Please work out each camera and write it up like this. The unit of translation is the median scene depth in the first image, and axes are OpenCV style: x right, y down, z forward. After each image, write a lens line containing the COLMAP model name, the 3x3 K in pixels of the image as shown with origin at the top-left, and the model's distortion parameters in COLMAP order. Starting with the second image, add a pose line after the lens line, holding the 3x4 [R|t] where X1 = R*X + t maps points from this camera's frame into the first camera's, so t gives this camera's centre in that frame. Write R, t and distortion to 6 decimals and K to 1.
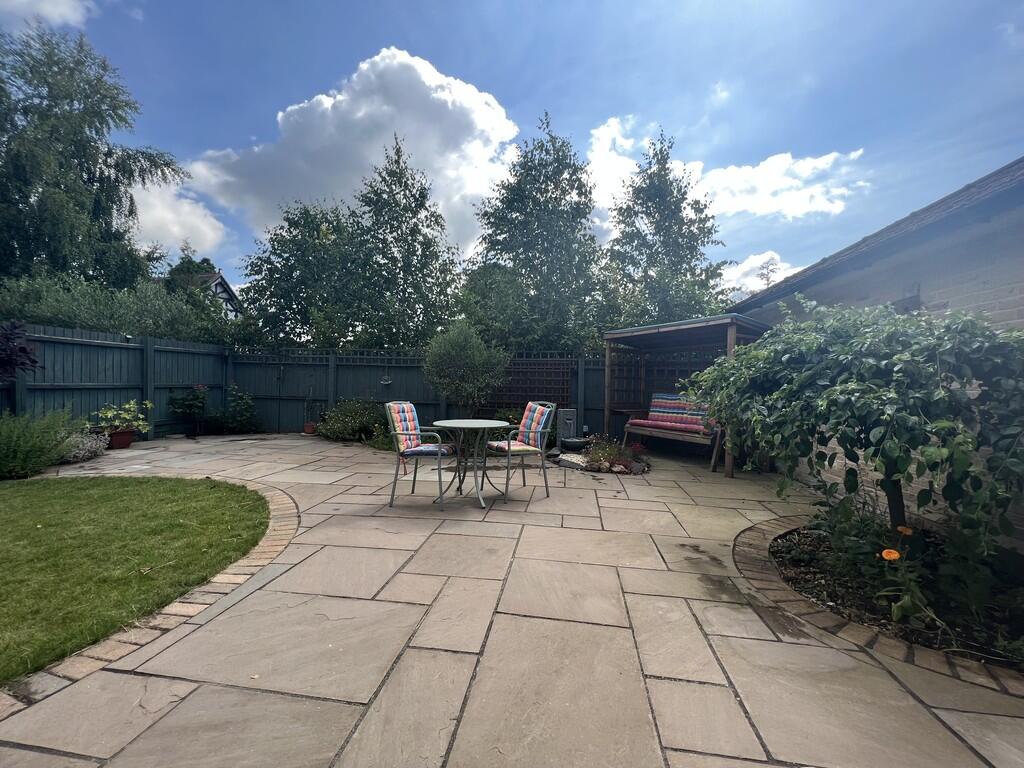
lens RADIAL K [[411.2, 0, 508.2], [0, 411.2, 380.9], [0, 0, 1]] dist [-0.001547, 0.000065]
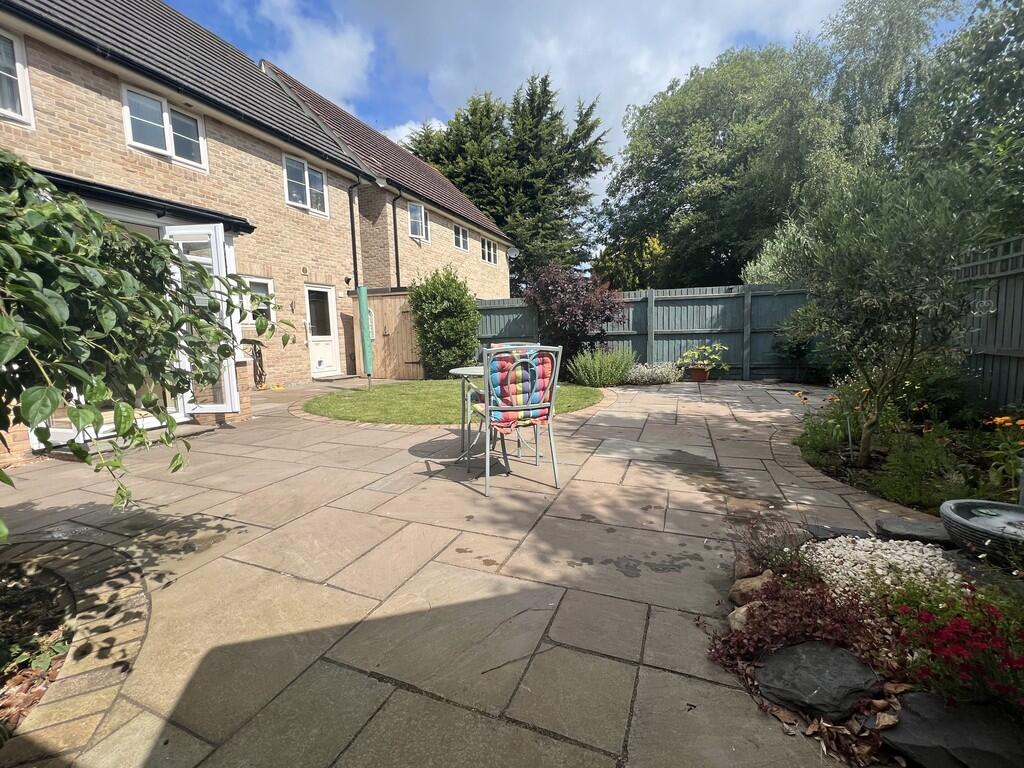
lens RADIAL K [[457.7, 0, 512.0], [0, 457.7, 384.0], [0, 0, 1]] dist [0.000250, 0.000108]
pose [[-0.232301, 0.095579, -0.967936, 0.848911], [0.007476, 0.995306, 0.096487, 0.054119], [0.972615, 0.015178, -0.231926, 1.370276]]
